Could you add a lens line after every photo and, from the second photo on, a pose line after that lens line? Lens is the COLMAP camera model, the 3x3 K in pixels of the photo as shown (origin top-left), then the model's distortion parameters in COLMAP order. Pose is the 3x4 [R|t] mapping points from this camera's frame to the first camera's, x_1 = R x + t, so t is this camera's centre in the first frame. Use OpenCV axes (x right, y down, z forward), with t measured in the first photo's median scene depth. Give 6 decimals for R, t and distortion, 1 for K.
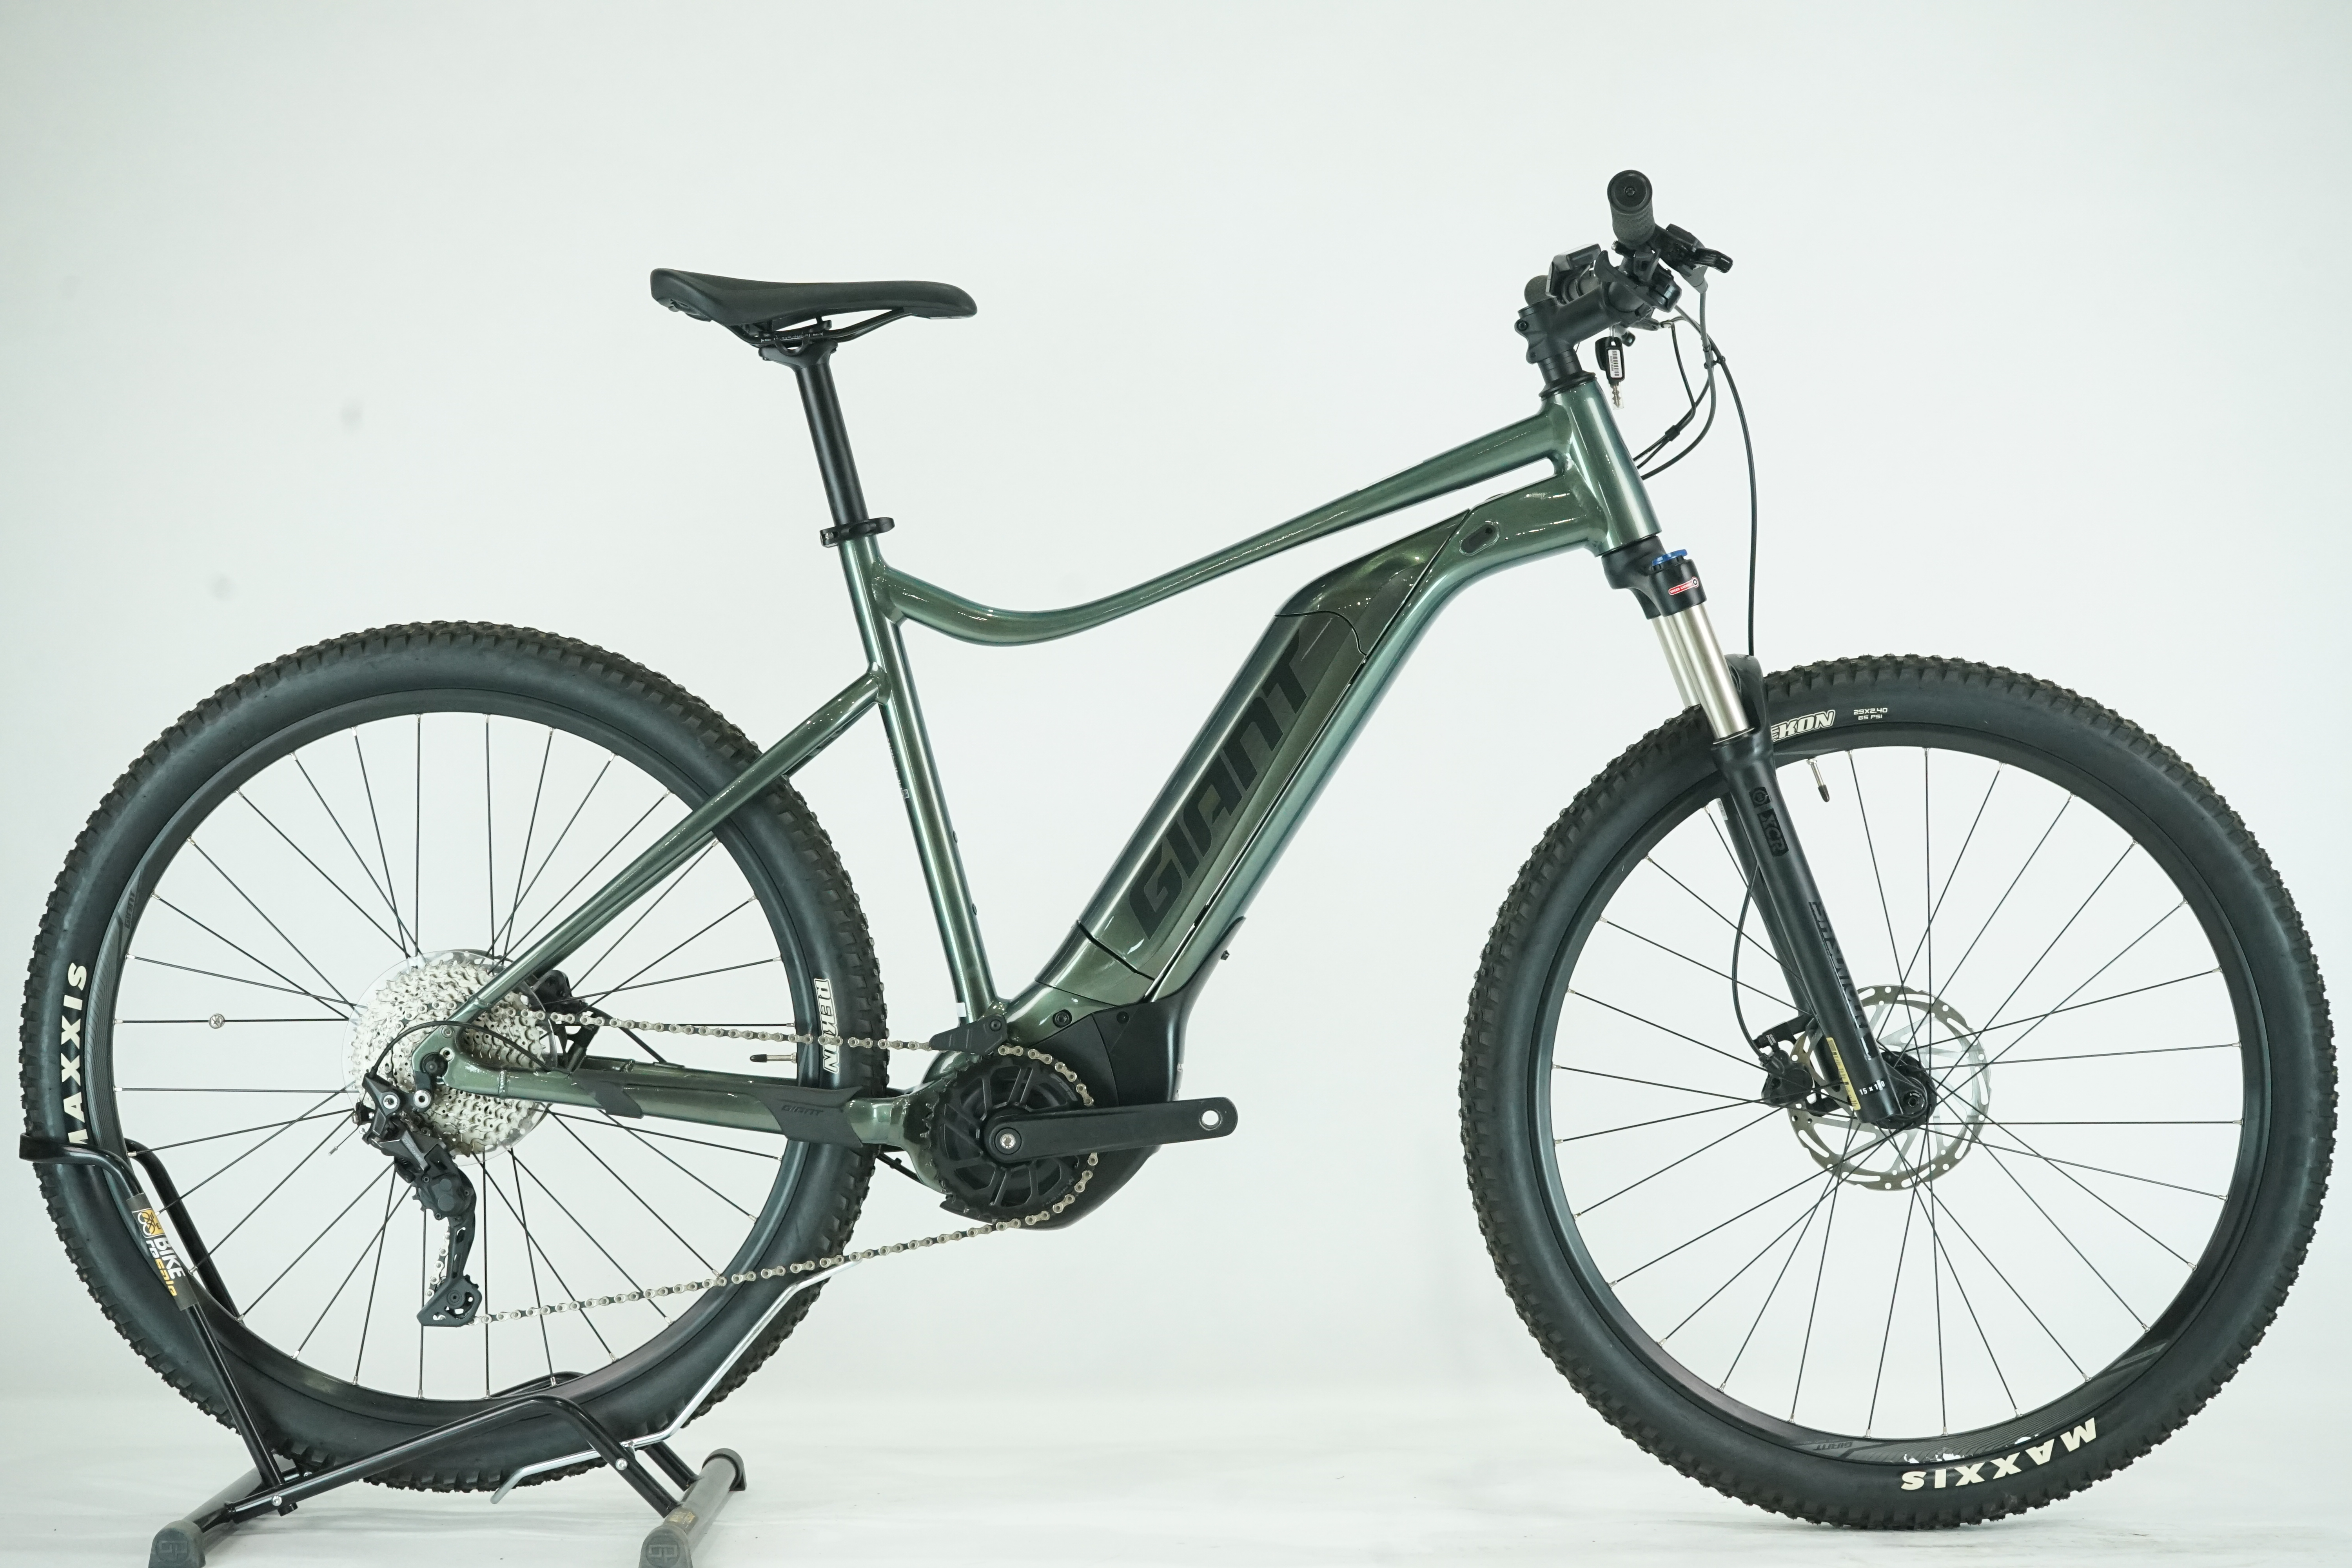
lens RADIAL K [[4079.5, 0, 1176.0], [0, 4079.5, 784.0], [0, 0, 1]] dist [-0.000464, -0.014338]
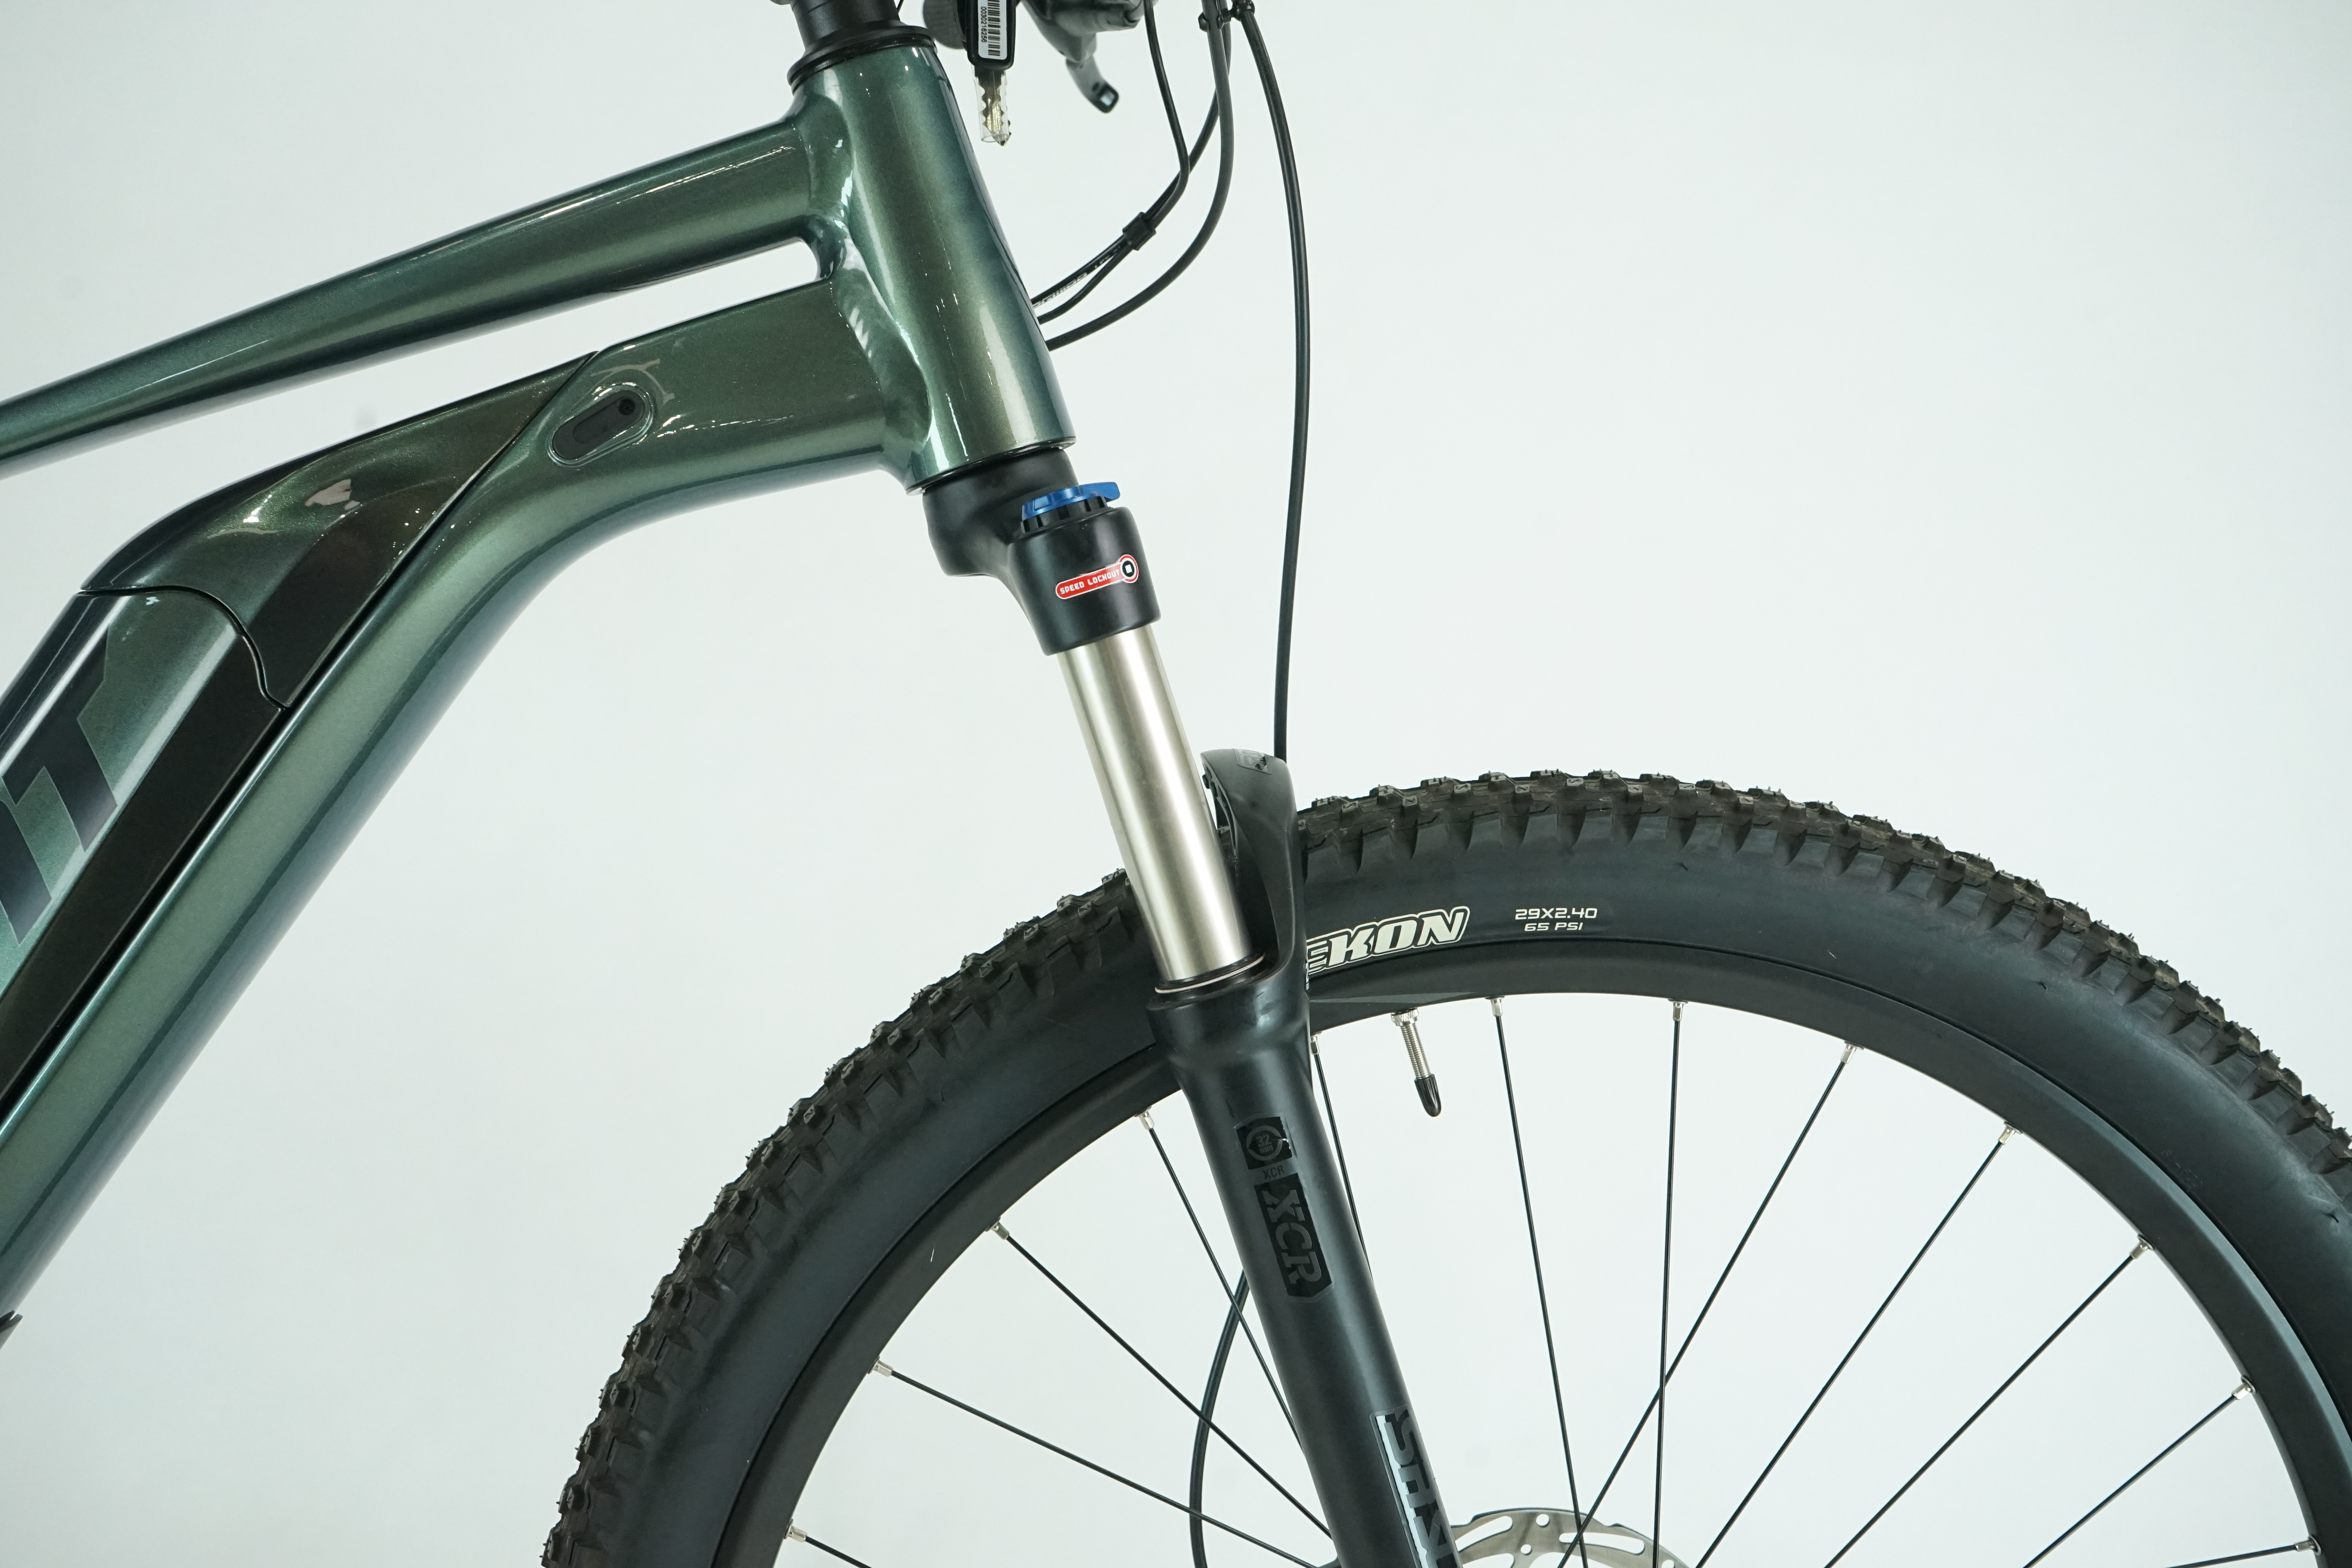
lens RADIAL K [[2429.7, 0, 1224.0], [0, 2429.7, 784.1], [0, 0, 1]] dist [-0.009899, -0.024975]
pose [[0.994792, 0.053682, 0.086641, 0.115082], [-0.057859, 0.997244, 0.046438, -0.039670], [-0.083910, -0.051209, 0.995157, 0.758055]]
